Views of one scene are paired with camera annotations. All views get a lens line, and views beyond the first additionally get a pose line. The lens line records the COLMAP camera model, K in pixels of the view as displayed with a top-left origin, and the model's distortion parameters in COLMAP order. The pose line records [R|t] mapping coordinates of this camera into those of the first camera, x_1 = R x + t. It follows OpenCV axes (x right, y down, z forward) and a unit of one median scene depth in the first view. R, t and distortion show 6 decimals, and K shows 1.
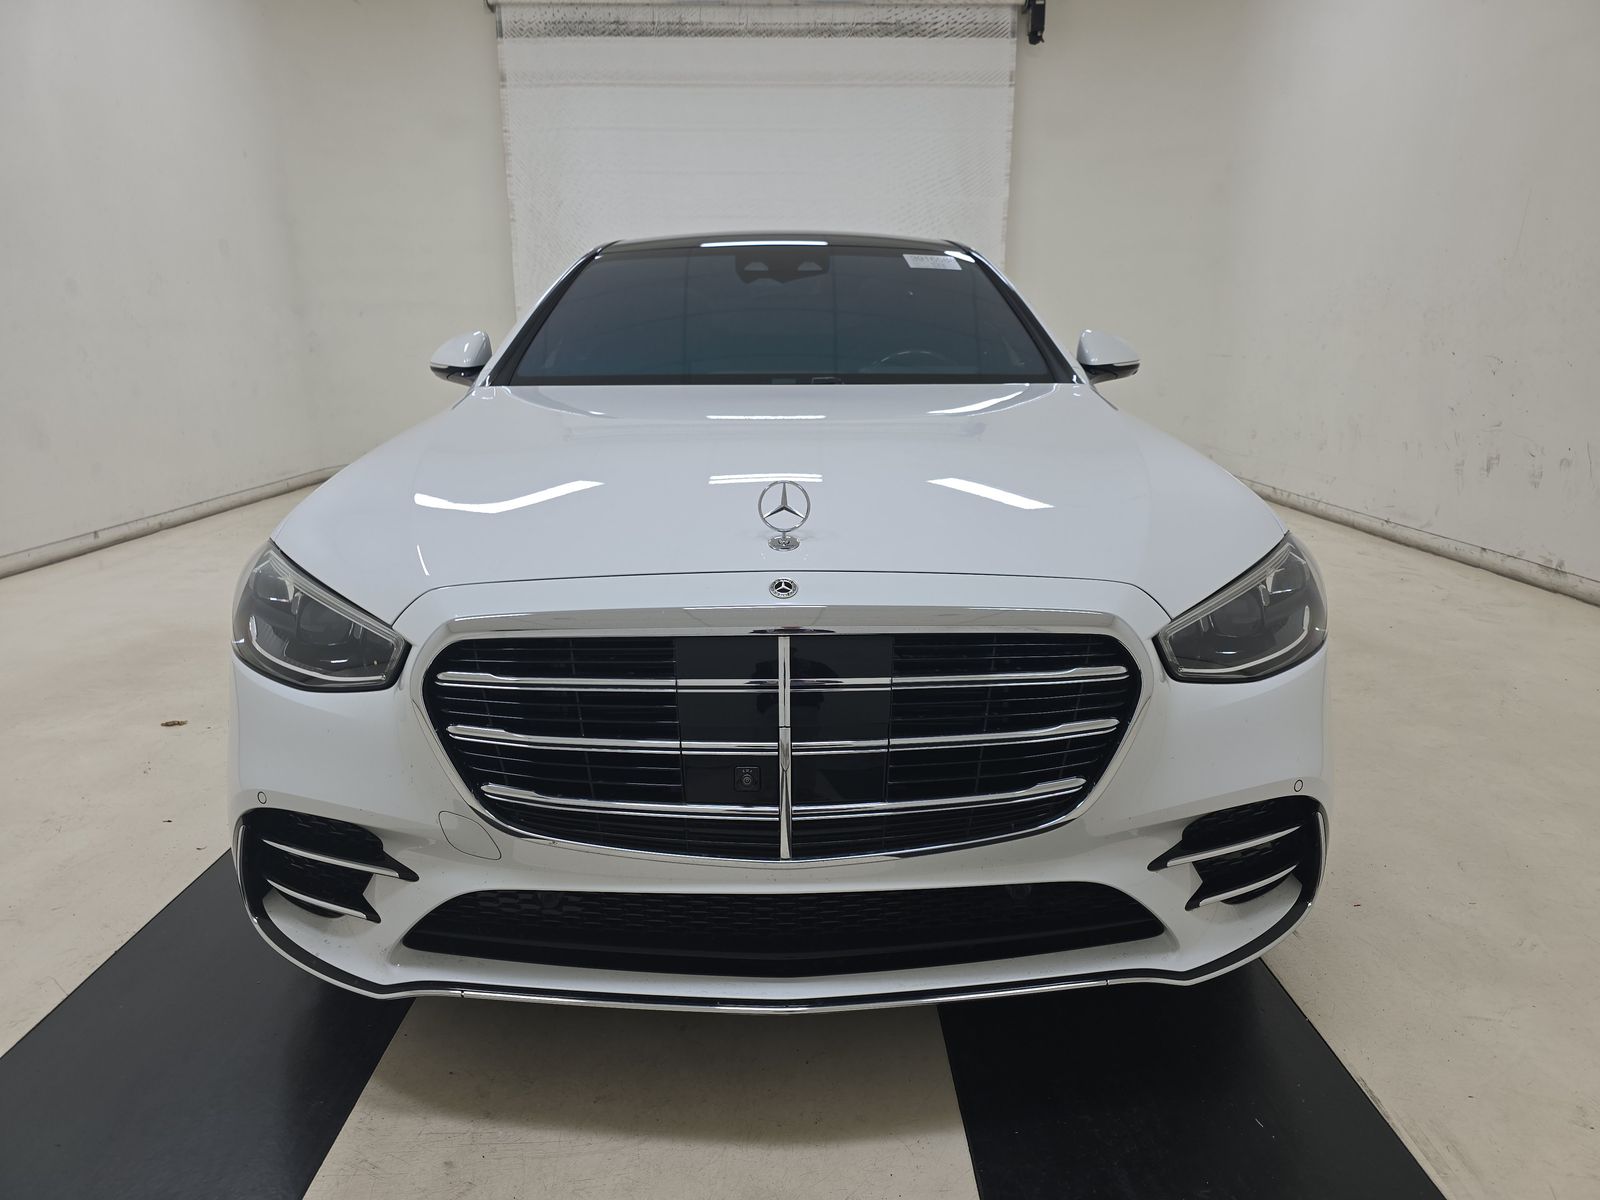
lens RADIAL K [[1069.4, 0, 805.4], [0, 1069.4, 595.8], [0, 0, 1]] dist [0.032689, -0.023656]
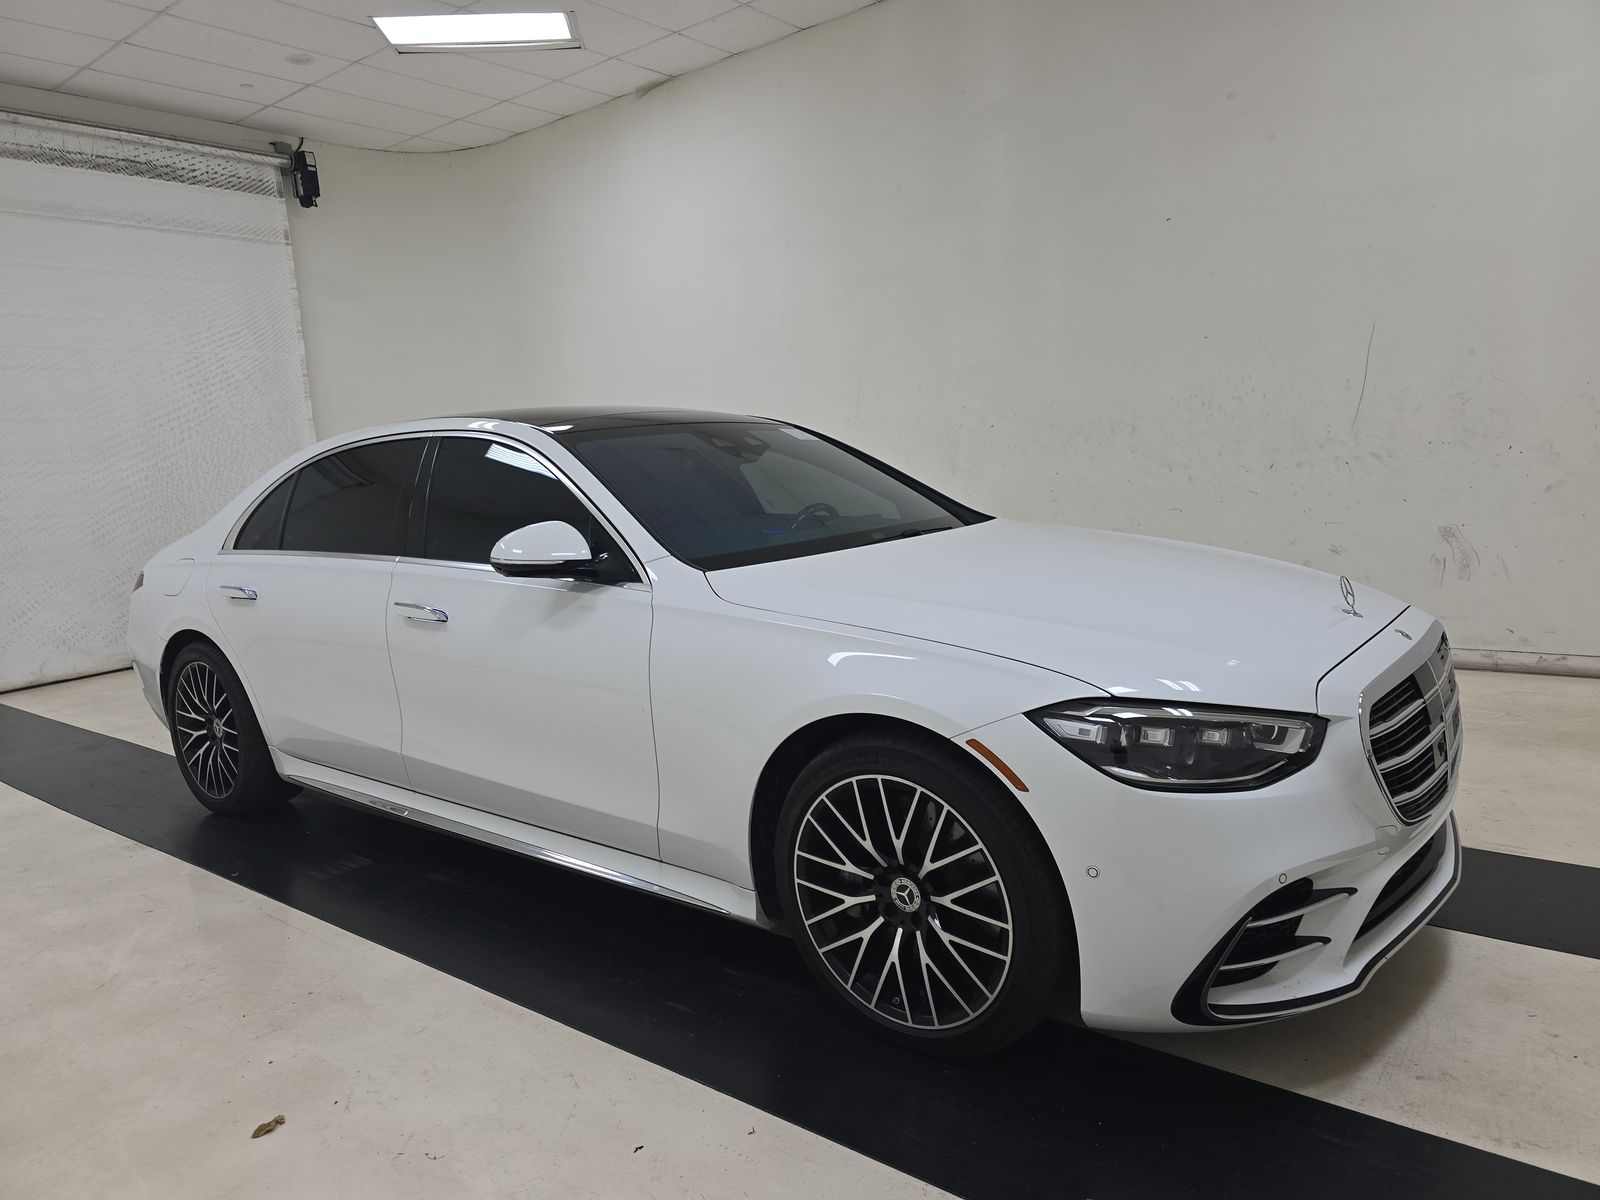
lens RADIAL K [[1069.4, 0, 802.0], [0, 1069.4, 584.8], [0, 0, 1]] dist [0.032689, -0.023656]
pose [[0.641345, -0.132795, 0.755673, -0.290189], [0.234603, 0.971678, -0.028356, -0.039325], [-0.730505, 0.195469, 0.654335, 0.085815]]
